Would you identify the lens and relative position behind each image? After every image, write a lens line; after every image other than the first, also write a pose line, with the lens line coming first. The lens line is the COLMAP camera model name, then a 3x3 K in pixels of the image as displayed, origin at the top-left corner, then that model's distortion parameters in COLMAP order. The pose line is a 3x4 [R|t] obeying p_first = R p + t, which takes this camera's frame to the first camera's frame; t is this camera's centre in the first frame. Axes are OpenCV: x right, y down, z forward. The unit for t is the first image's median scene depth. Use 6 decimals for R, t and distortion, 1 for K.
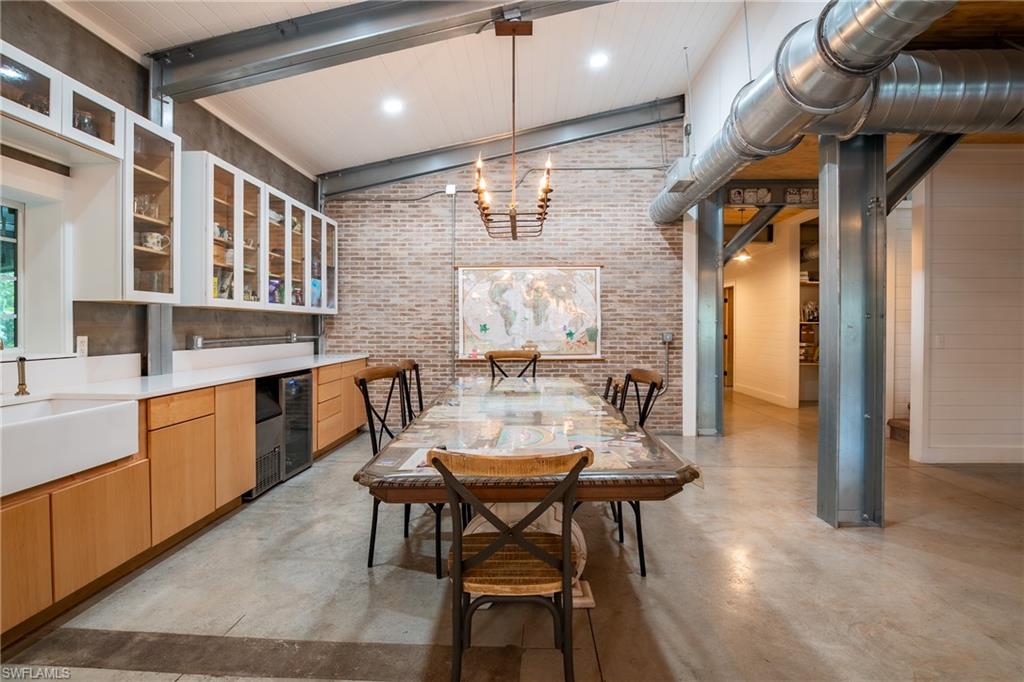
lens RADIAL K [[502.6, 0, 511.7], [0, 502.6, 330.4], [0, 0, 1]] dist [-0.023702, -0.000782]
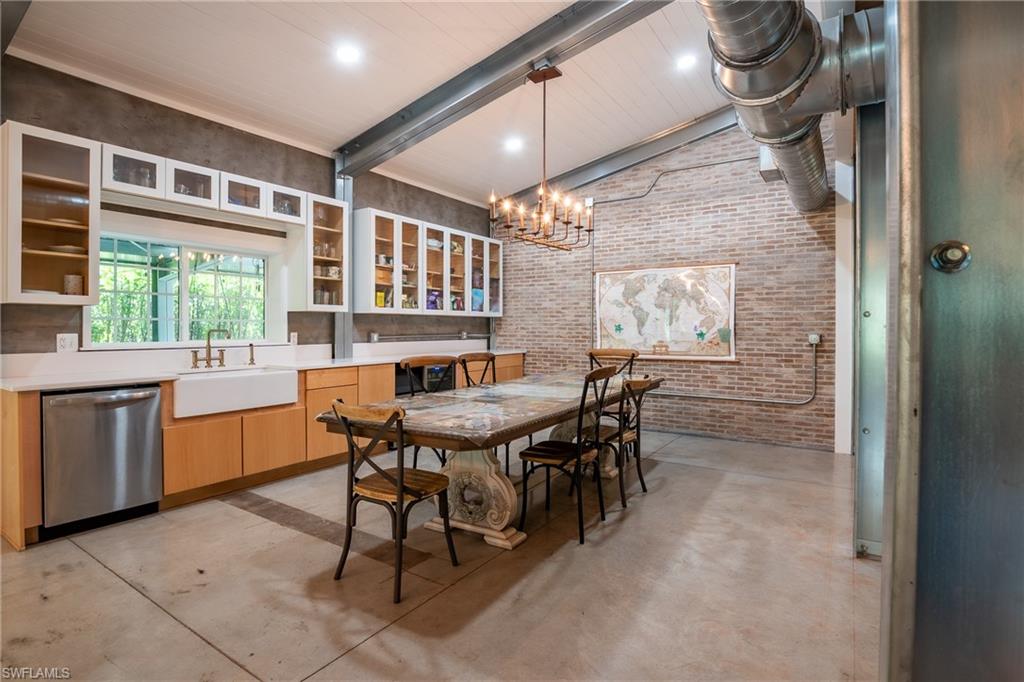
lens RADIAL K [[507.5, 0, 515.0], [0, 507.5, 329.8], [0, 0, 1]] dist [-0.019369, -0.000246]
pose [[0.854400, 0.002432, -0.519611, 0.319216], [-0.003729, 0.999992, -0.001452, 0.000931], [0.519603, 0.003178, 0.854402, -0.033371]]
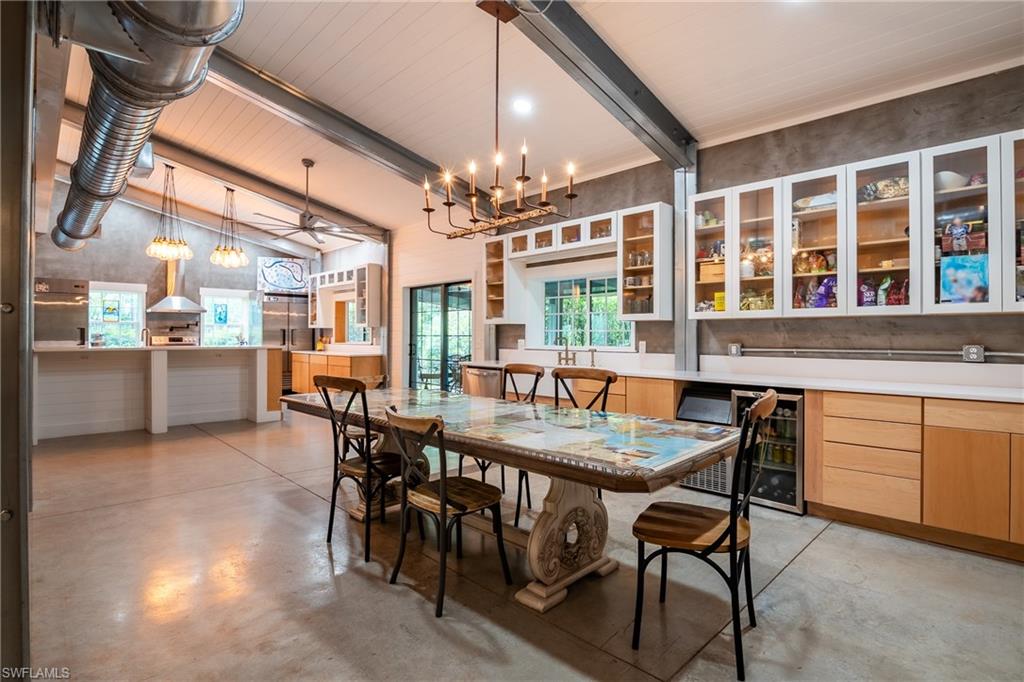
lens RADIAL K [[502.6, 0, 511.7], [0, 502.6, 330.4], [0, 0, 1]] dist [-0.023702, -0.000782]
pose [[-0.690580, -0.012097, -0.723155, 0.360368], [-0.009158, 0.999926, -0.007982, -0.004031], [0.723198, 0.001111, -0.690640, 0.929201]]
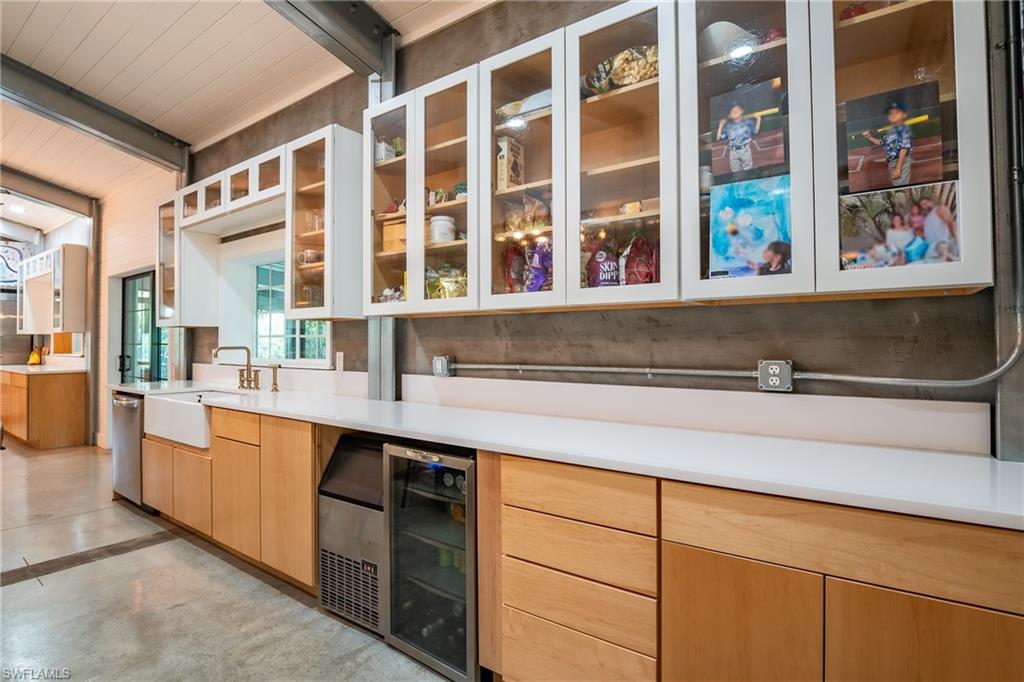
lens RADIAL K [[503.7, 0, 502.7], [0, 503.7, 333.6], [0, 0, 1]] dist [-0.027142, -0.000750]
pose [[-0.557394, -0.015425, -0.830105, -0.063357], [-0.004399, 0.999868, -0.015626, -0.006927], [0.830236, -0.005058, -0.557389, 0.954600]]
